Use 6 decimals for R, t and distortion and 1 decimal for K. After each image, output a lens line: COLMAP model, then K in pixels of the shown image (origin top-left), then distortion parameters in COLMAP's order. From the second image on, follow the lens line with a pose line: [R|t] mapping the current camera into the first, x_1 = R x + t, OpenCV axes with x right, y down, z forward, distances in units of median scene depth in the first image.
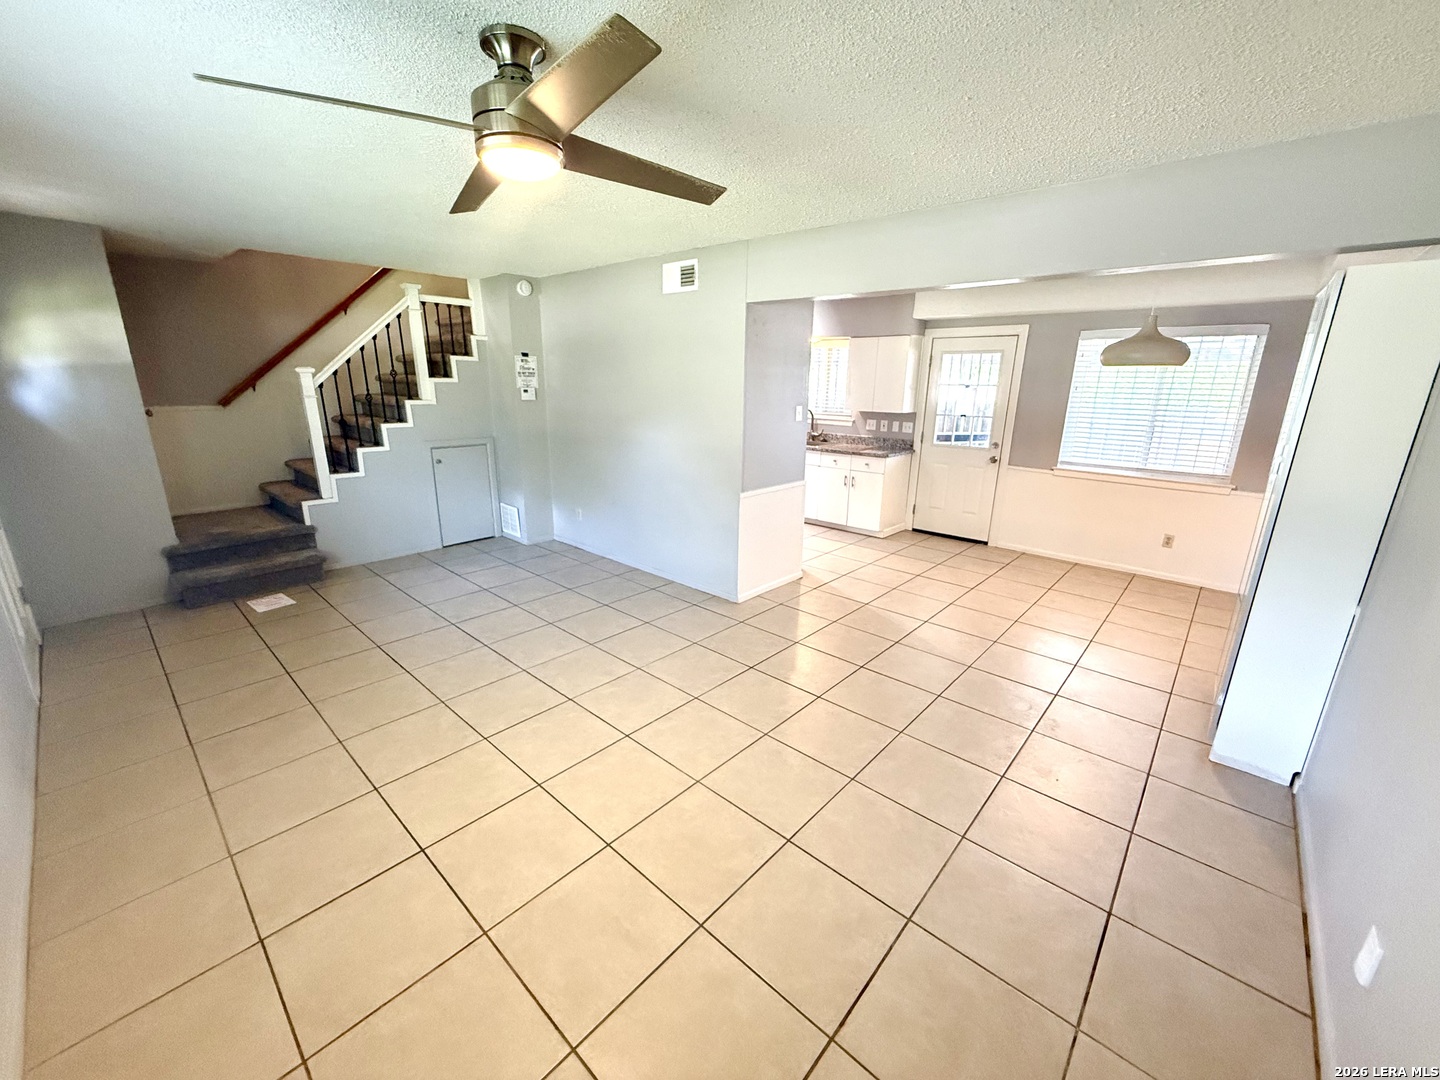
lens RADIAL K [[574.4, 0, 723.4], [0, 574.4, 535.7], [0, 0, 1]] dist [0.001490, -0.000614]
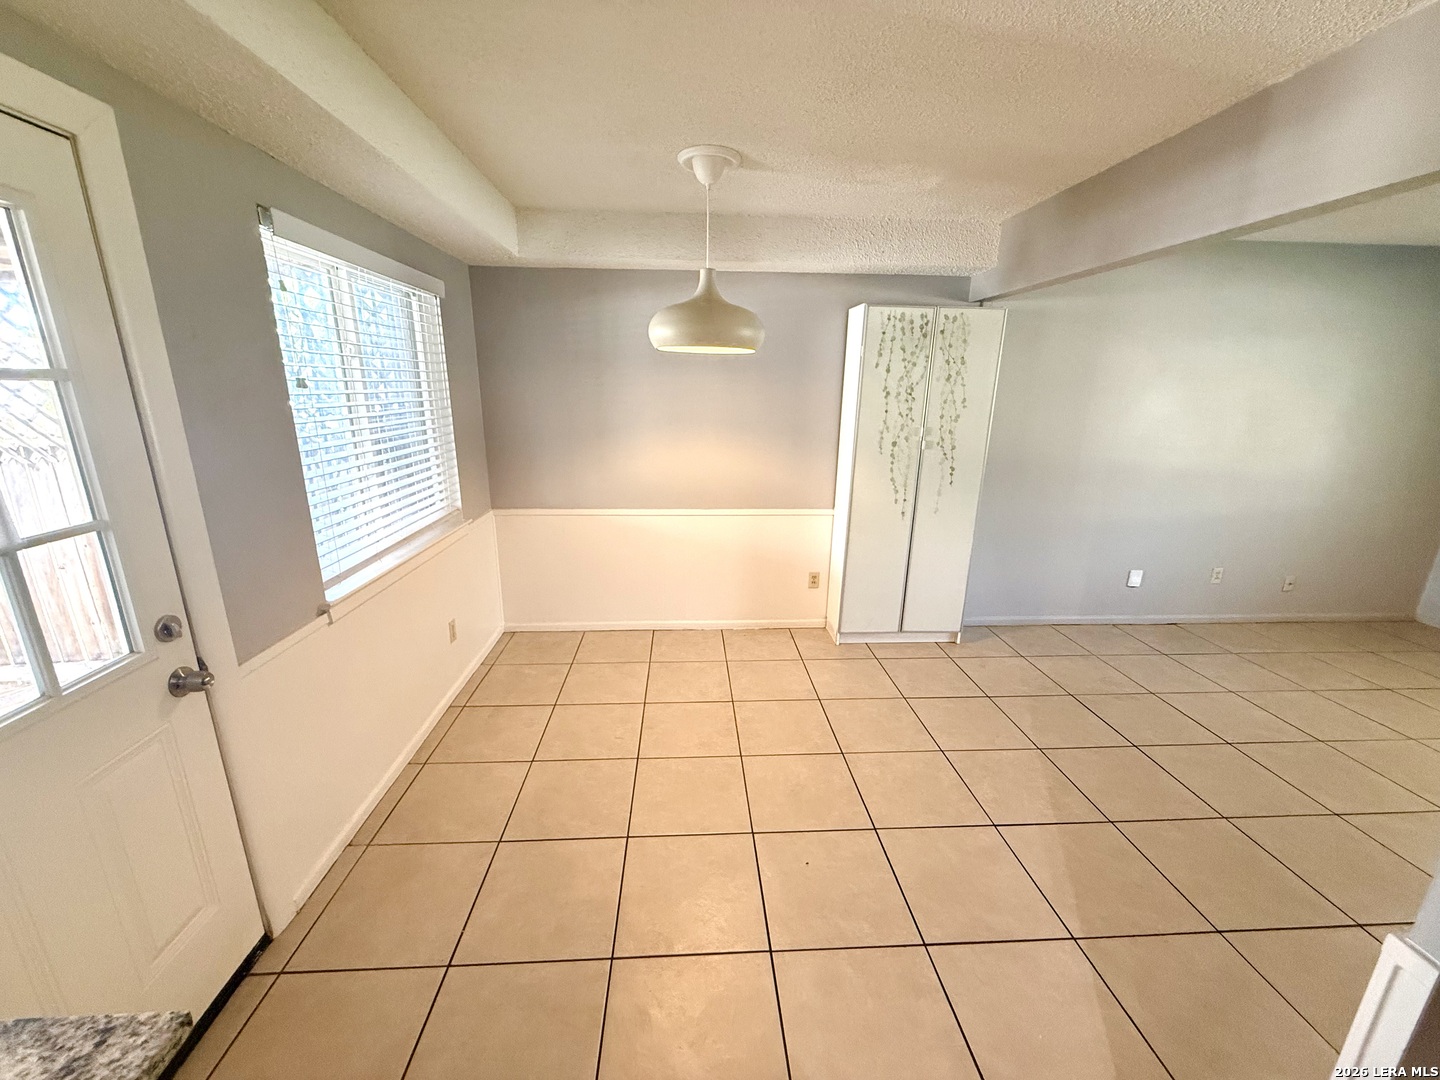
lens RADIAL K [[574.4, 0, 719.1], [0, 574.4, 537.5], [0, 0, 1]] dist [0.001490, -0.000614]
pose [[-0.708177, -0.206228, 0.675245, 0.177311], [0.161245, 0.883872, 0.439055, -0.290119], [-0.687376, 0.419809, -0.592684, 1.087681]]
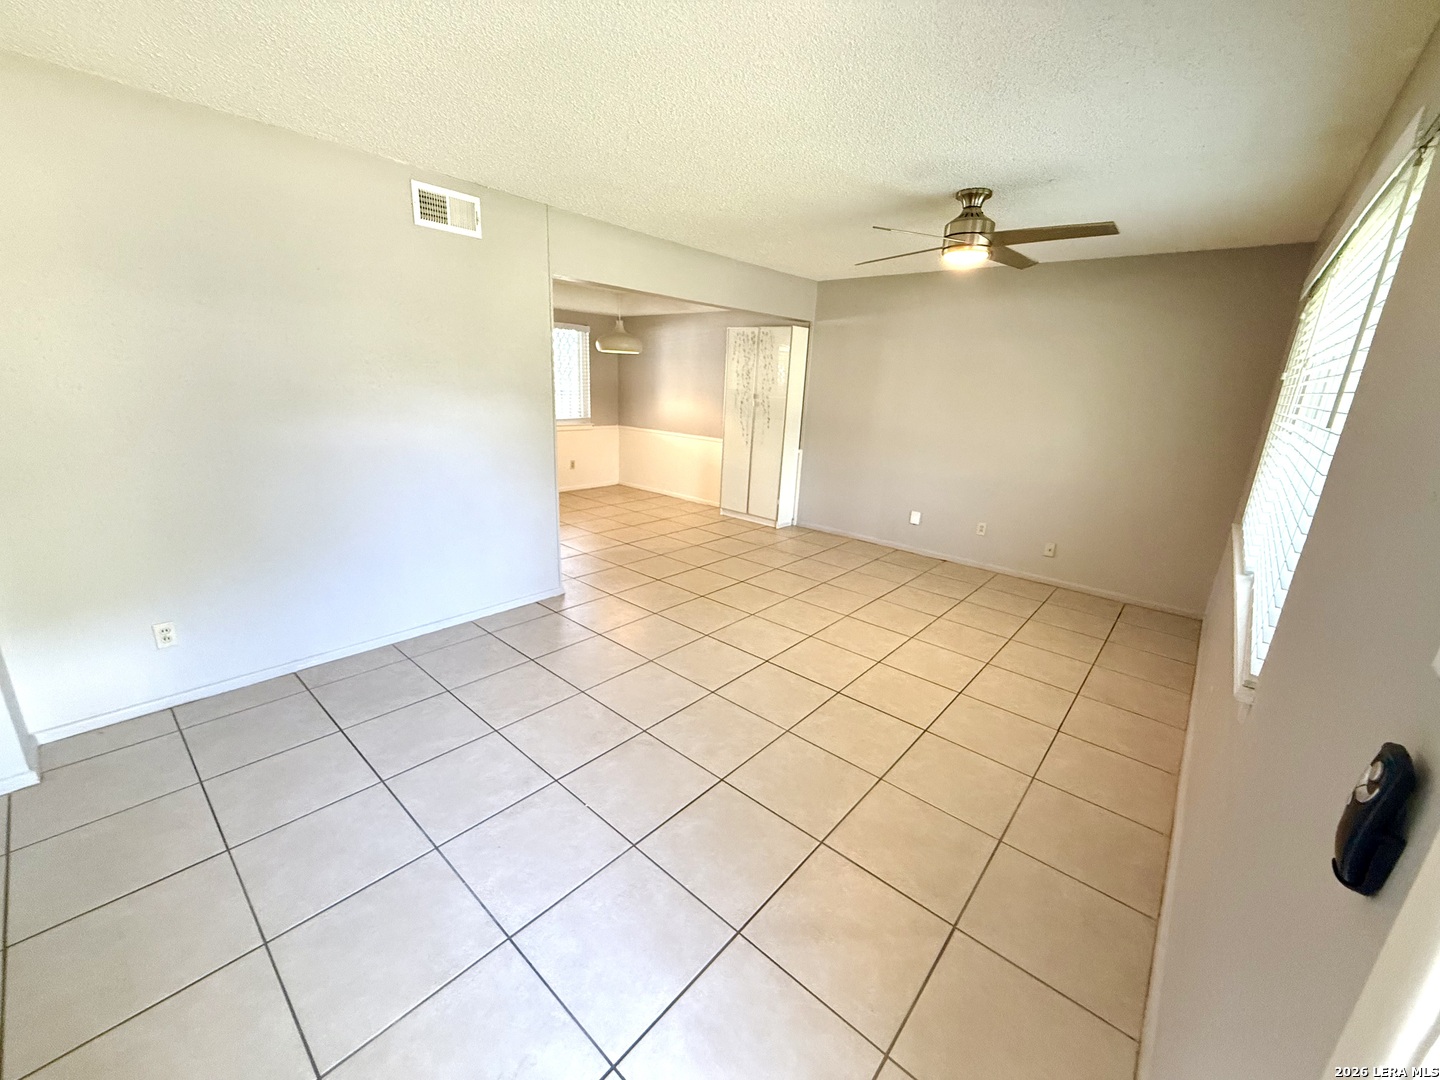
lens RADIAL K [[574.4, 0, 719.4], [0, 574.4, 540.0], [0, 0, 1]] dist [0.001490, -0.000614]
pose [[-0.010134, -0.292083, 0.956339, -0.725870], [0.221427, 0.931990, 0.286992, -0.151567], [-0.975124, 0.214668, 0.055230, 0.559737]]
